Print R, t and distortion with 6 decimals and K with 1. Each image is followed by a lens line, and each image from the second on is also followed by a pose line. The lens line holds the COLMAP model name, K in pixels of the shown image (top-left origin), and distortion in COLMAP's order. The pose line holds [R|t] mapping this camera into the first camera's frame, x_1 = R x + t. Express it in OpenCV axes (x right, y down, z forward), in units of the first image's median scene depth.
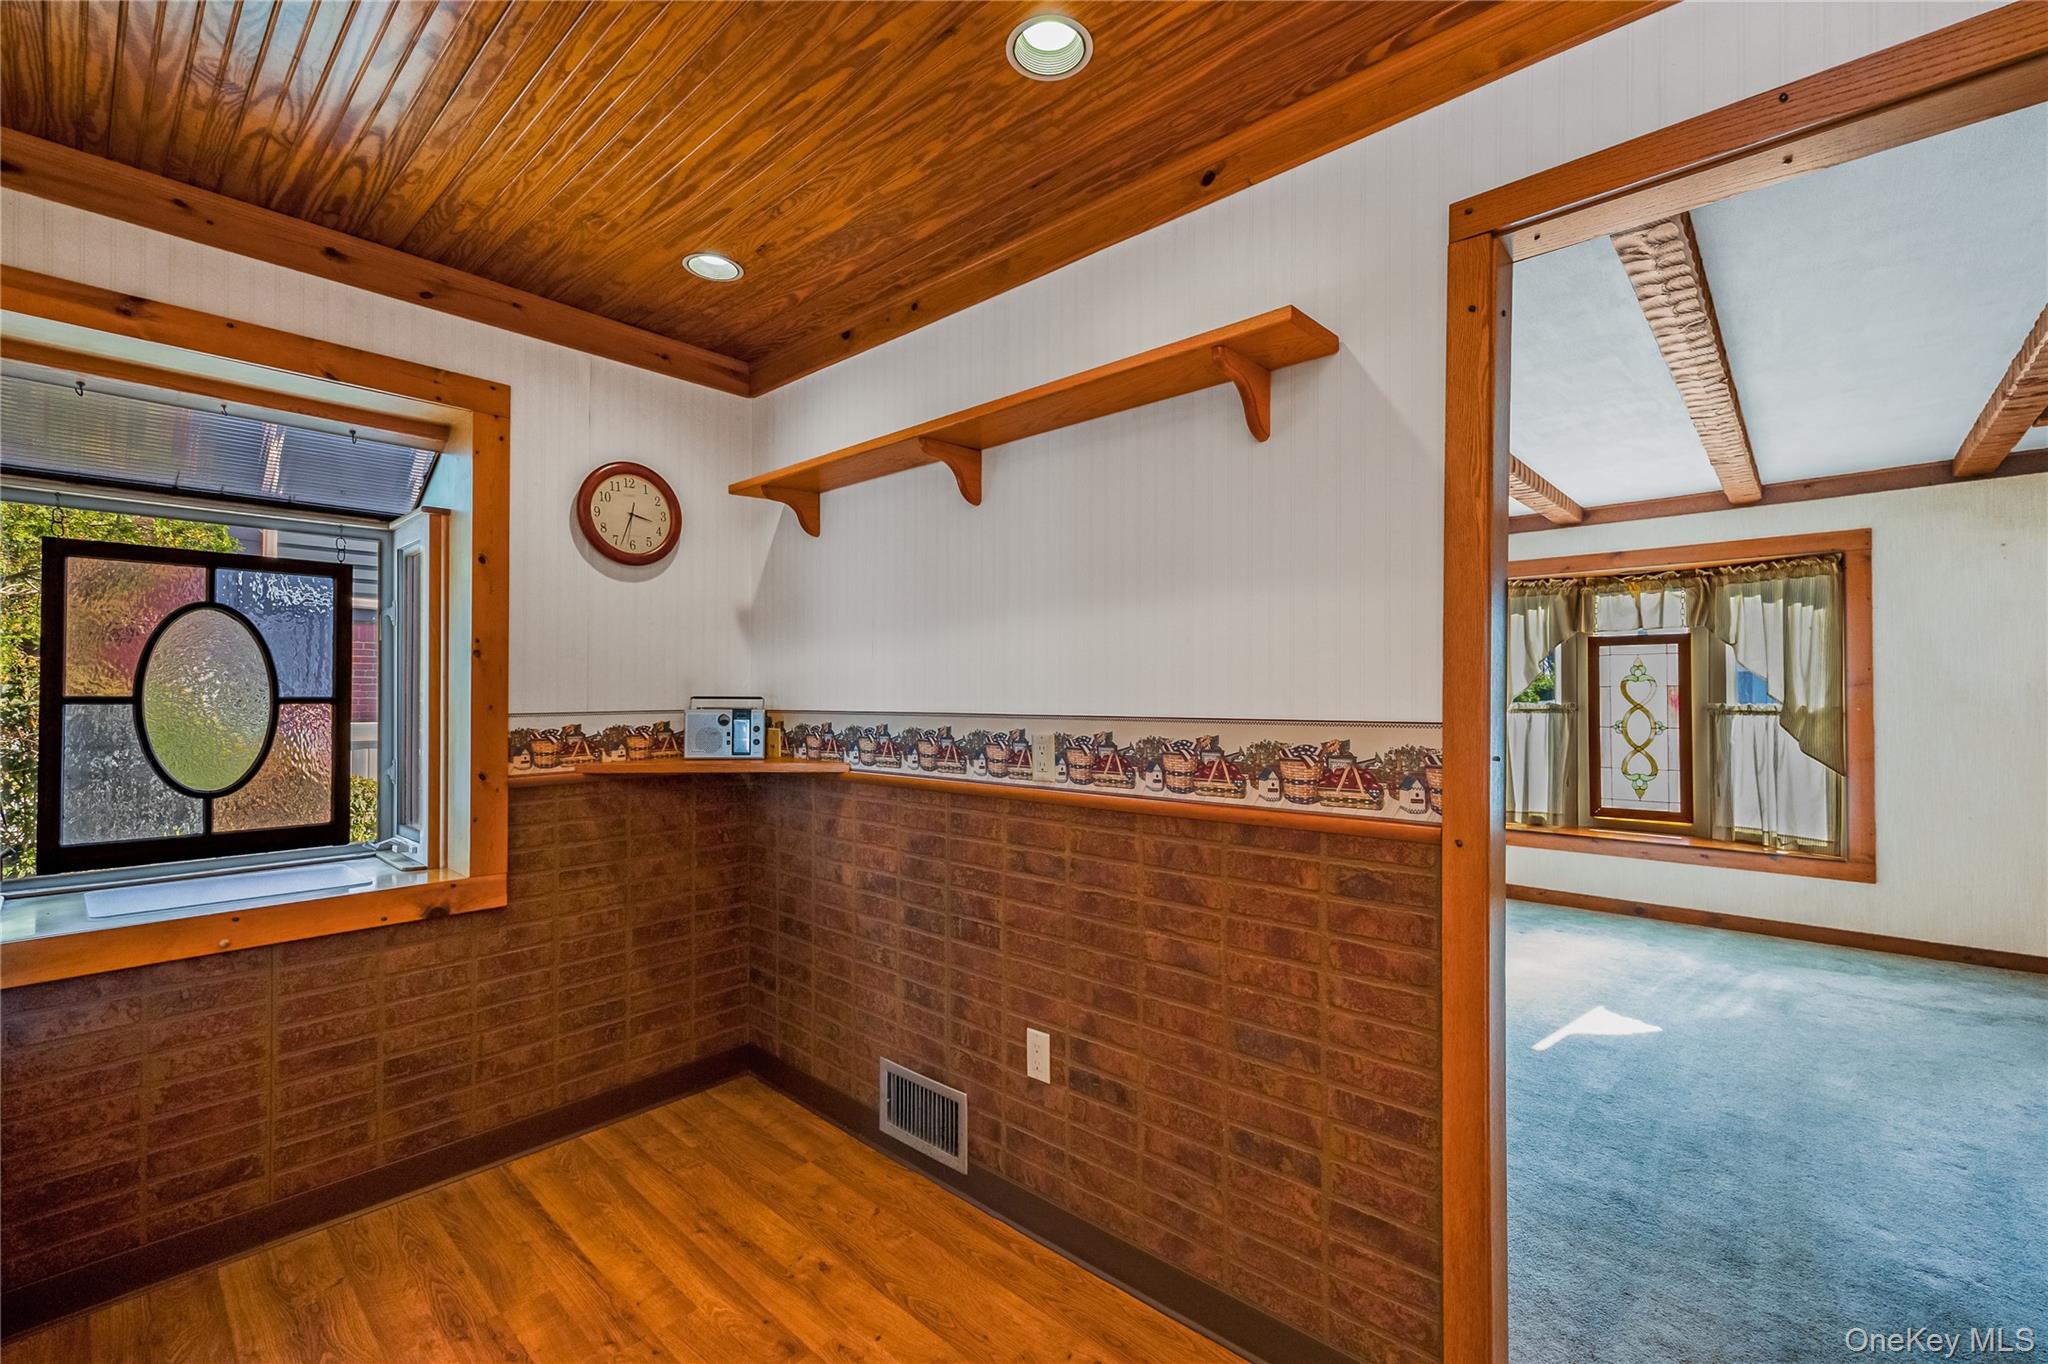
lens RADIAL K [[850.4, 0, 1025.8], [0, 850.4, 690.4], [0, 0, 1]] dist [-0.003168, -0.000521]
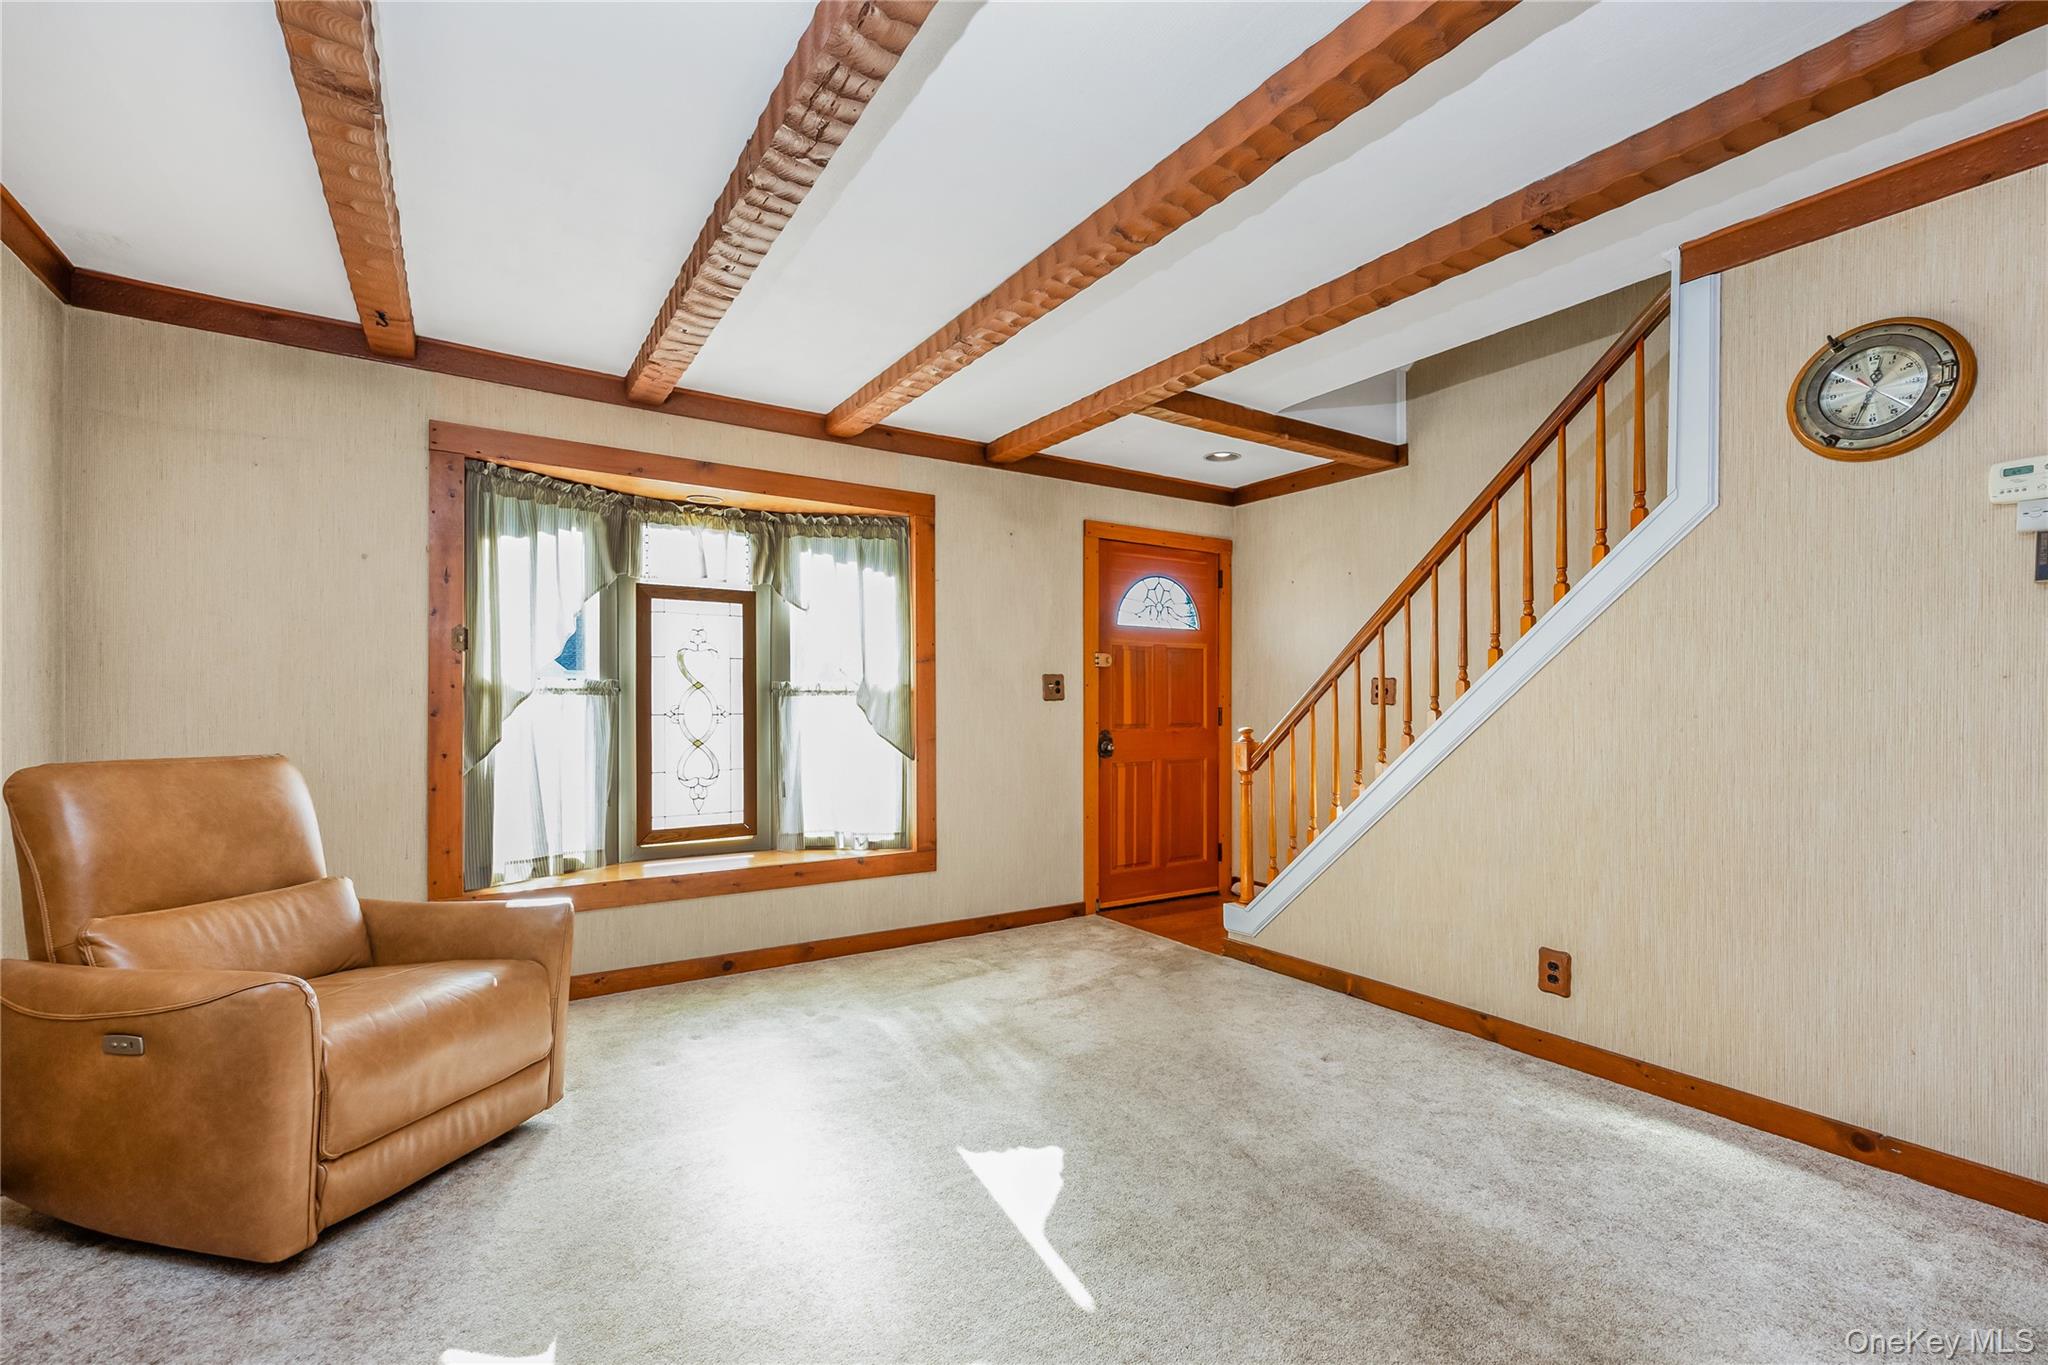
lens RADIAL K [[907.4, 0, 1026.1], [0, 907.4, 719.8], [0, 0, 1]] dist [-0.000124, -0.000115]
pose [[0.262422, -0.015387, 0.964830, 0.042406], [-0.009096, 0.999789, 0.018419, 0.032893], [-0.964910, -0.013610, 0.262227, 0.548907]]
